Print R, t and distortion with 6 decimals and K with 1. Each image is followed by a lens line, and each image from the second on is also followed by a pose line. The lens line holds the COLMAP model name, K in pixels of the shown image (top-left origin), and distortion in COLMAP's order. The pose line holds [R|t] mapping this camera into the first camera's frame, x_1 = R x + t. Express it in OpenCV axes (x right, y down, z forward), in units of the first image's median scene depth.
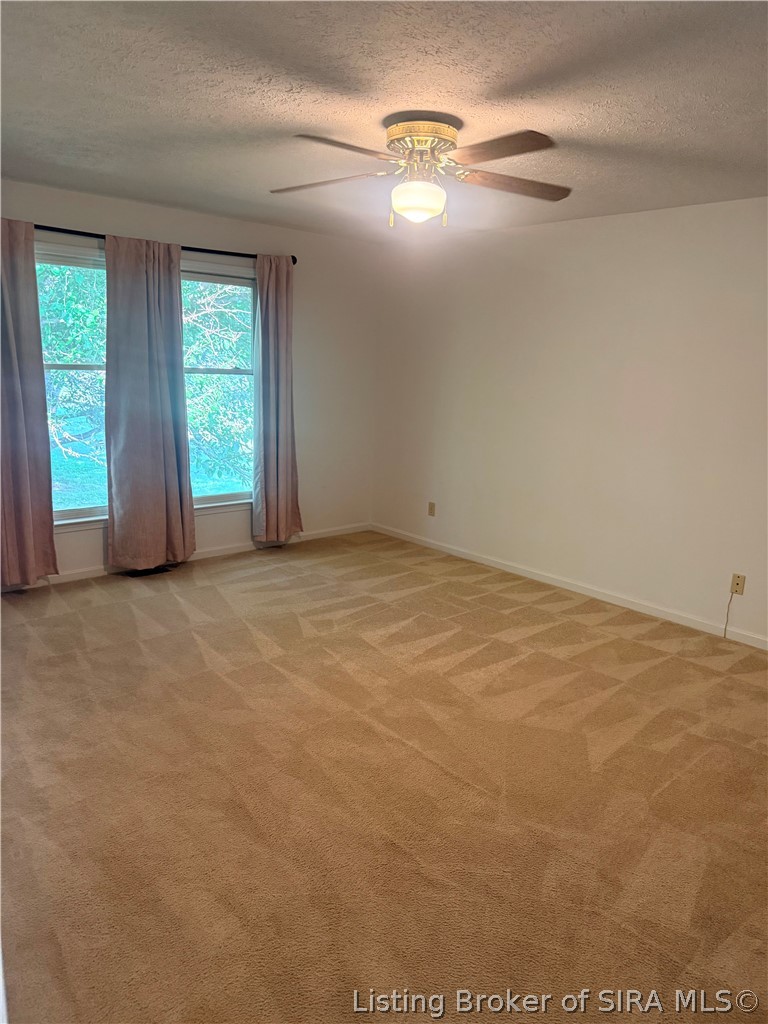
lens RADIAL K [[707.2, 0, 381.6], [0, 707.2, 523.4], [0, 0, 1]] dist [0.171452, -0.357827]
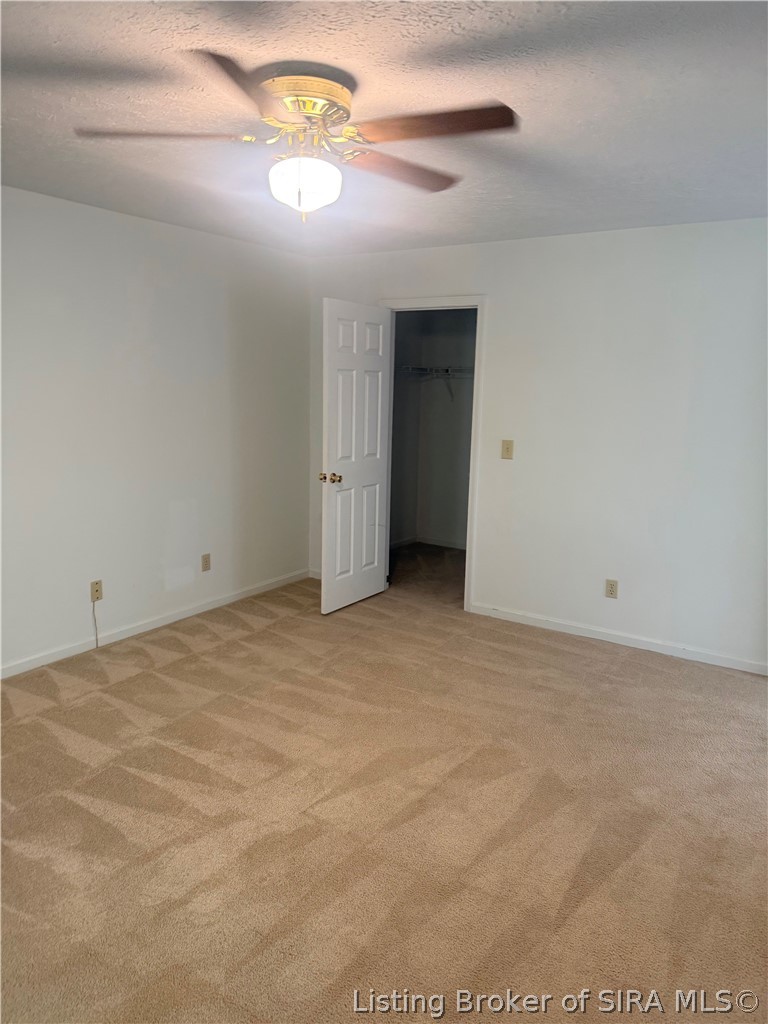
lens RADIAL K [[729.9, 0, 394.1], [0, 729.9, 512.9], [0, 0, 1]] dist [0.021576, -0.002269]
pose [[-0.278575, -0.214544, 0.936145, -0.543783], [0.185130, 0.944454, 0.271539, -0.215596], [-0.942403, 0.248953, -0.223383, 0.822045]]
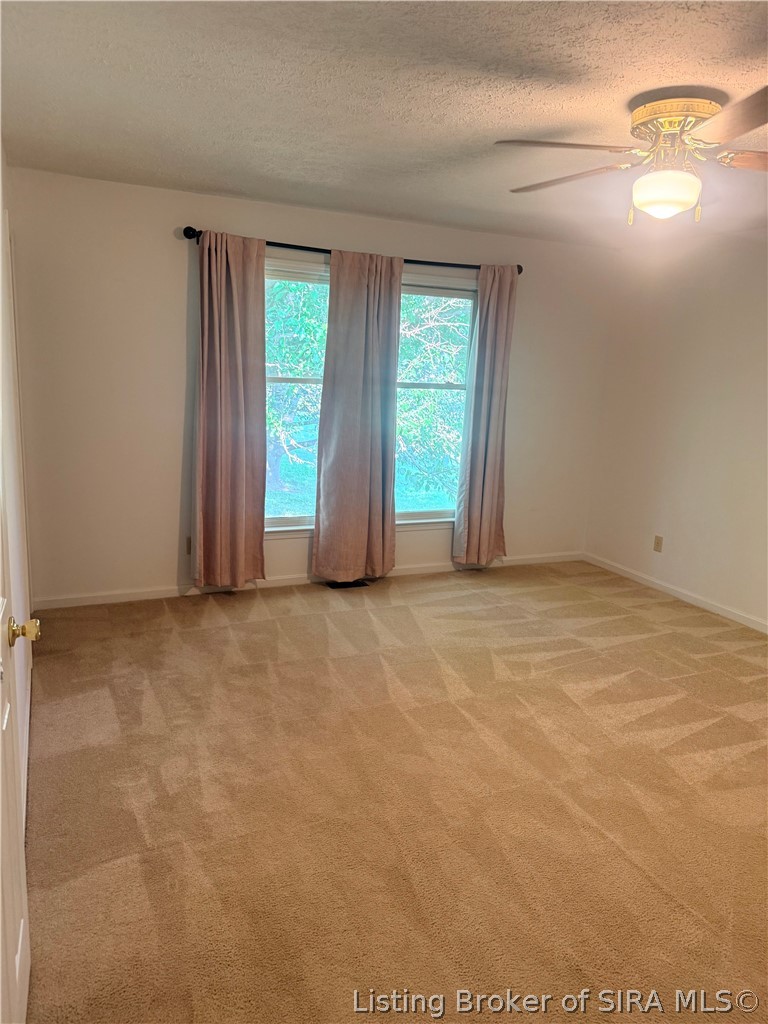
lens RADIAL K [[715.2, 0, 386.2], [0, 715.2, 510.5], [0, 0, 1]] dist [0.106282, -0.168798]
pose [[0.956260, 0.068191, -0.284459, 0.003088], [-0.077950, 0.996689, -0.023116, -0.020434], [0.281941, 0.044279, 0.958410, 0.072164]]
